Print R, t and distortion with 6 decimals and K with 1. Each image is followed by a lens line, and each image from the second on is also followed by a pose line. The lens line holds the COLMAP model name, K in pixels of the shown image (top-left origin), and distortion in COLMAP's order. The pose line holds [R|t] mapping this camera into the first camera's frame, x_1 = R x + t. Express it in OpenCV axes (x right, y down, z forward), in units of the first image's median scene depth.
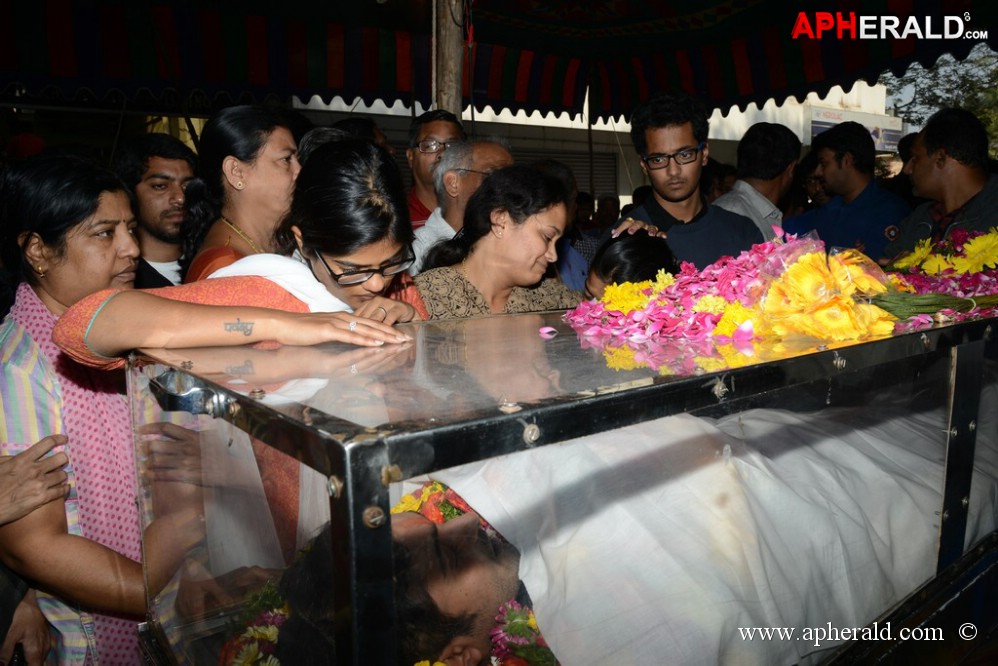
lens RADIAL K [[780.4, 0, 504.9], [0, 780.4, 341.5], [0, 0, 1]] dist [-0.047724, 0.005053]
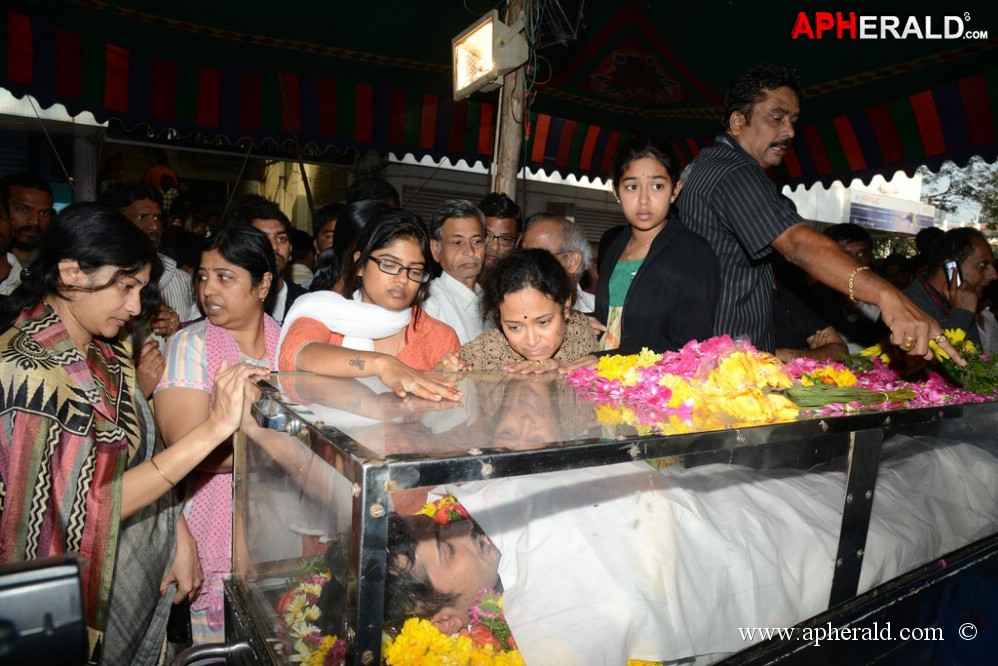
lens RADIAL K [[704.1, 0, 497.1], [0, 704.1, 343.9], [0, 0, 1]] dist [-0.110884, 0.059909]
pose [[0.991983, 0.088478, -0.090229, 0.076637], [-0.092231, 0.995000, -0.038310, -0.038294], [0.086388, 0.046324, 0.995184, -0.190959]]
